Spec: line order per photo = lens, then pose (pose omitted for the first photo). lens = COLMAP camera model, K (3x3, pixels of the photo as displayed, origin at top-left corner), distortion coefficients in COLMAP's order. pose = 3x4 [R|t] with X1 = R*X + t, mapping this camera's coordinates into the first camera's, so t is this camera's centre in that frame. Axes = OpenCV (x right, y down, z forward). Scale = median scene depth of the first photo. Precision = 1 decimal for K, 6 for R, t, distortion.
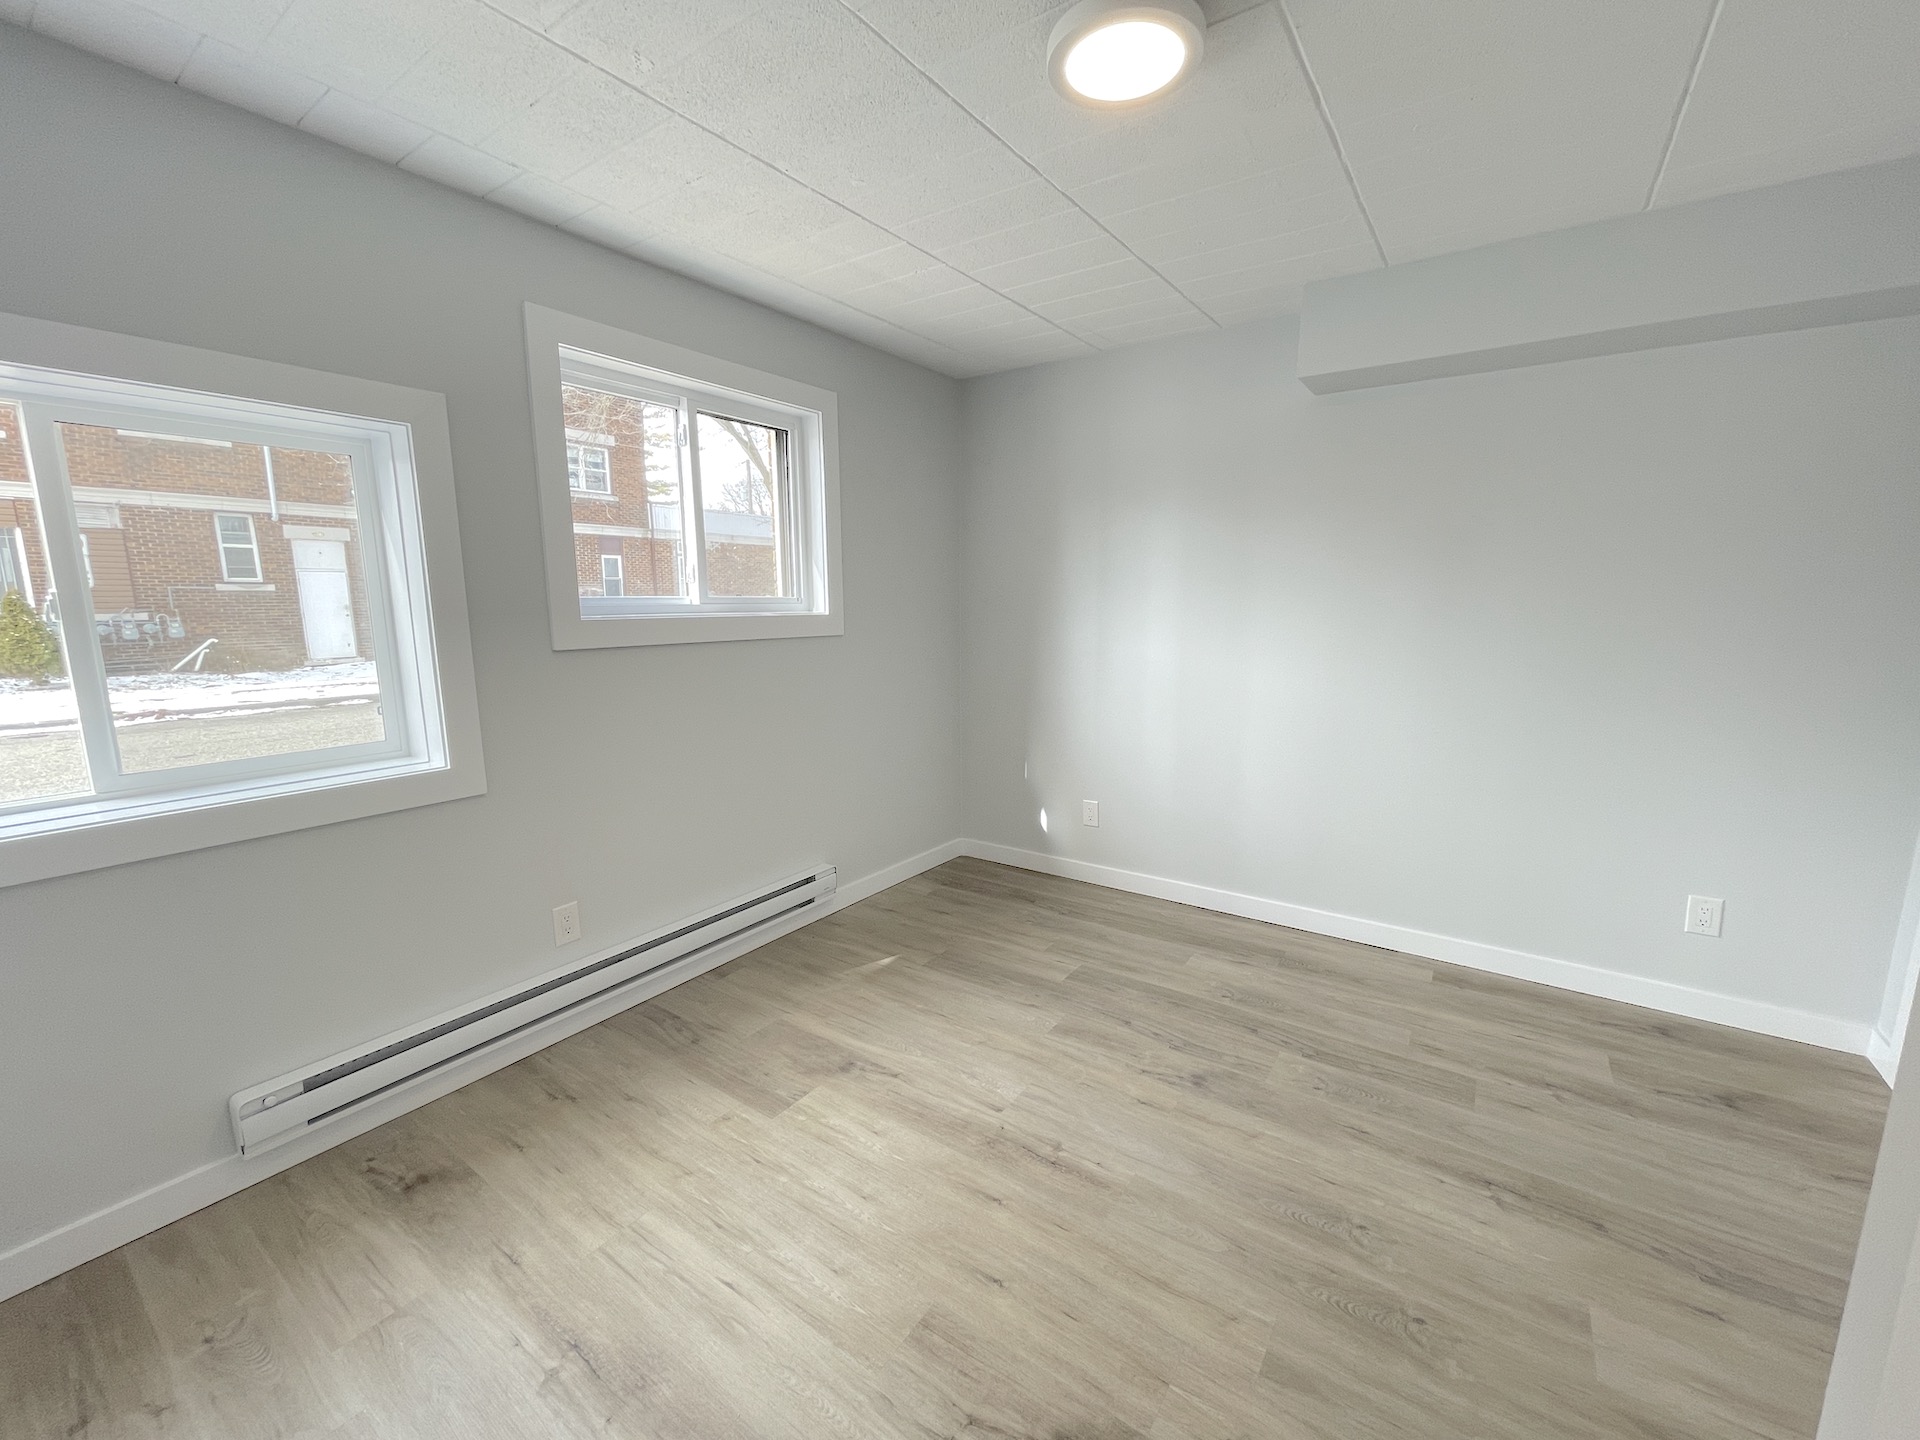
lens RADIAL K [[765.0, 0, 955.9], [0, 765.0, 722.9], [0, 0, 1]] dist [-0.011089, 0.005258]
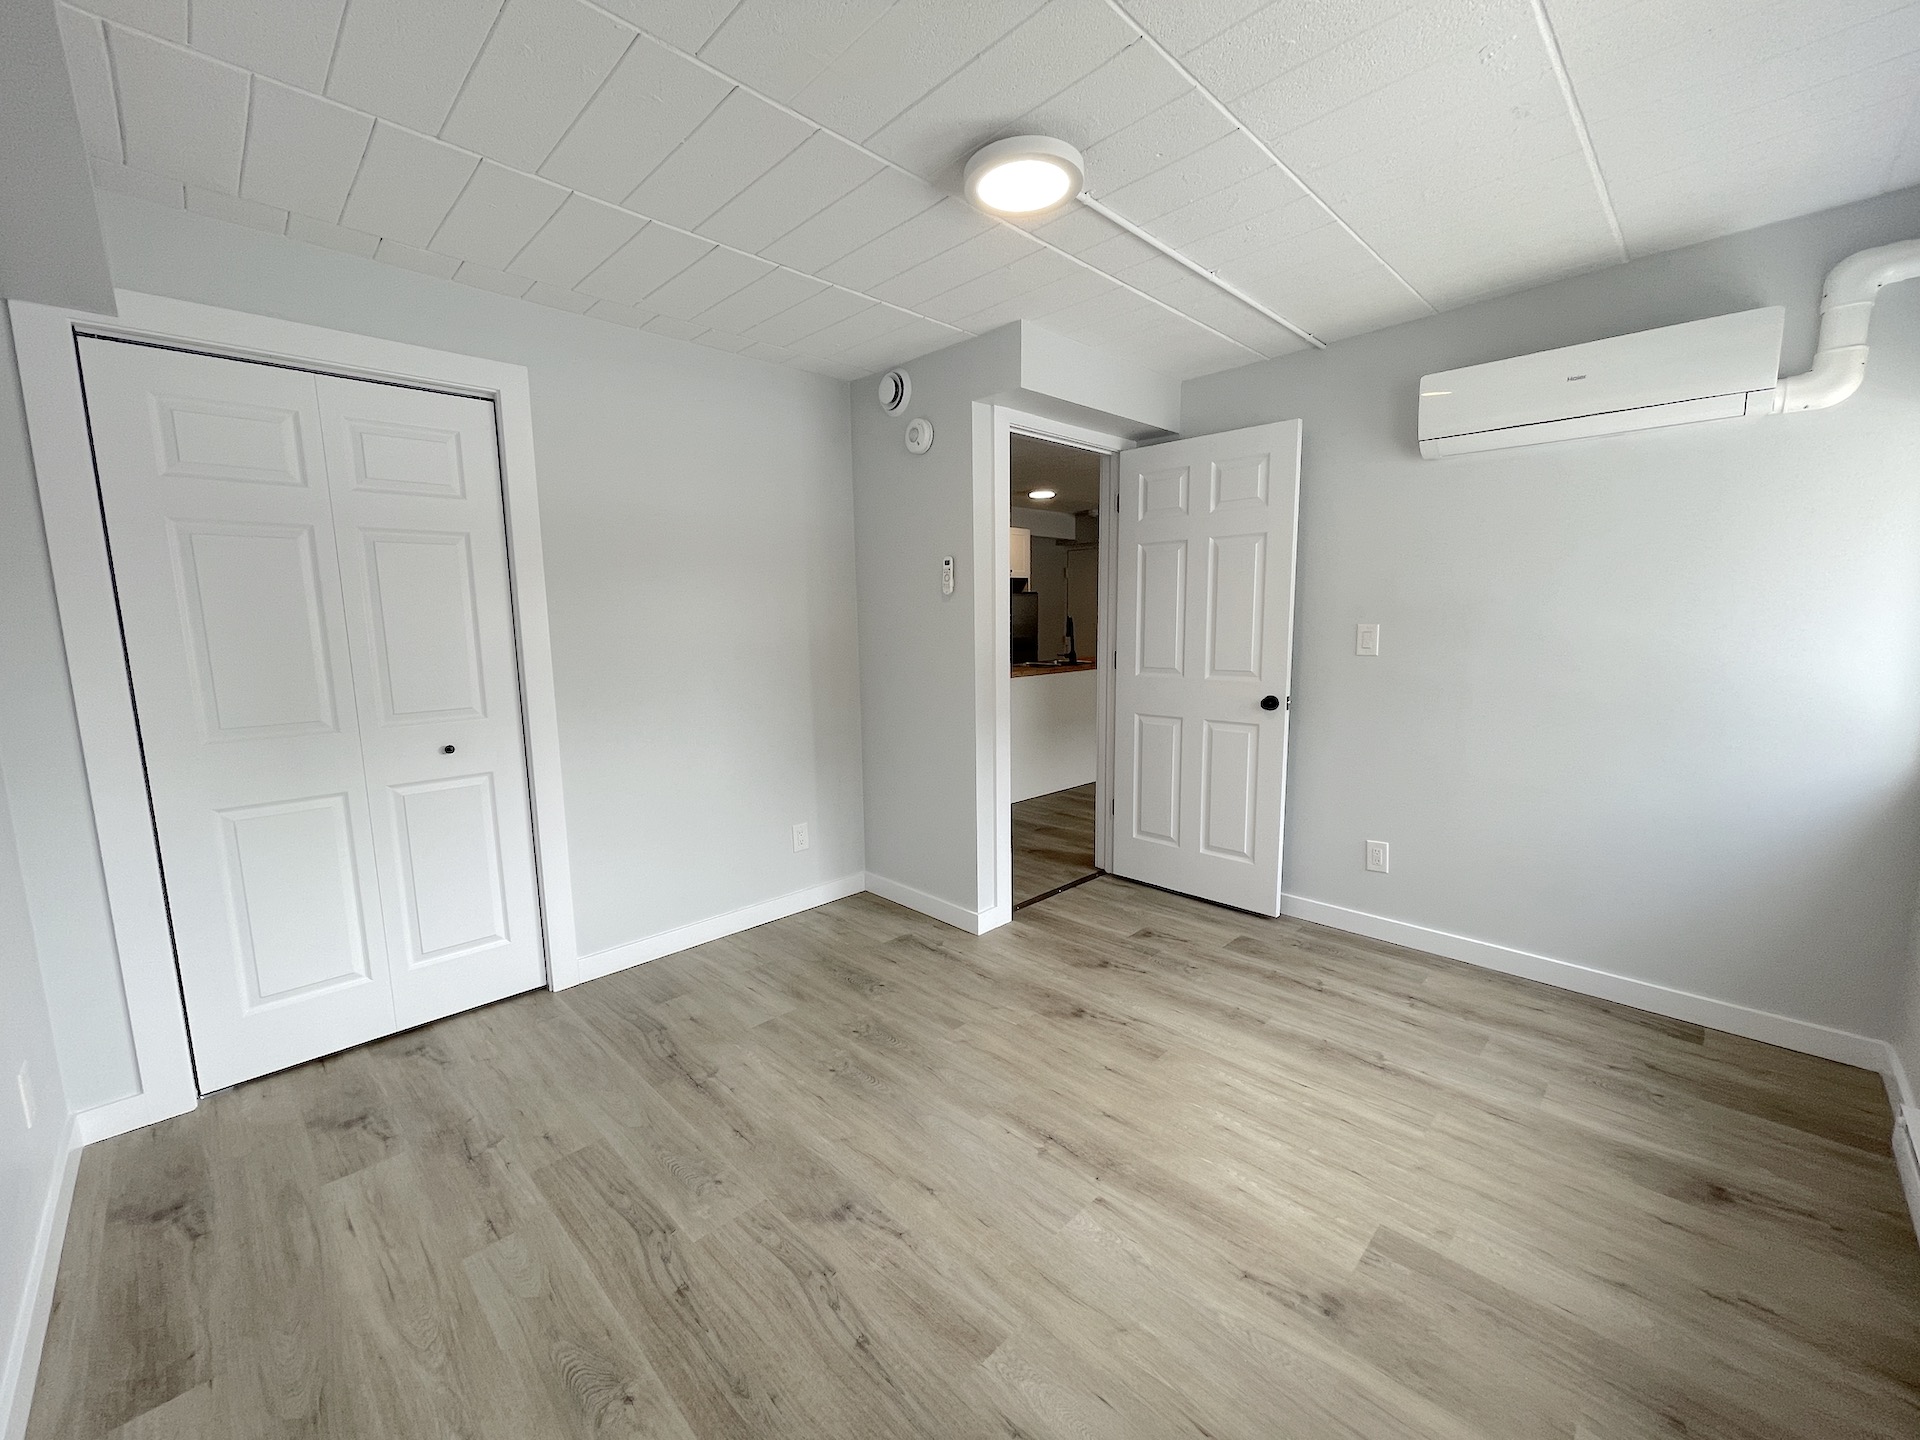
lens RADIAL K [[765.0, 0, 955.9], [0, 765.0, 722.9], [0, 0, 1]] dist [-0.011089, 0.005258]
pose [[-0.985211, -0.003932, 0.171303, 0.072545], [0.048263, 0.952892, 0.299446, -0.266655], [-0.164411, 0.303285, -0.938609, 1.693596]]
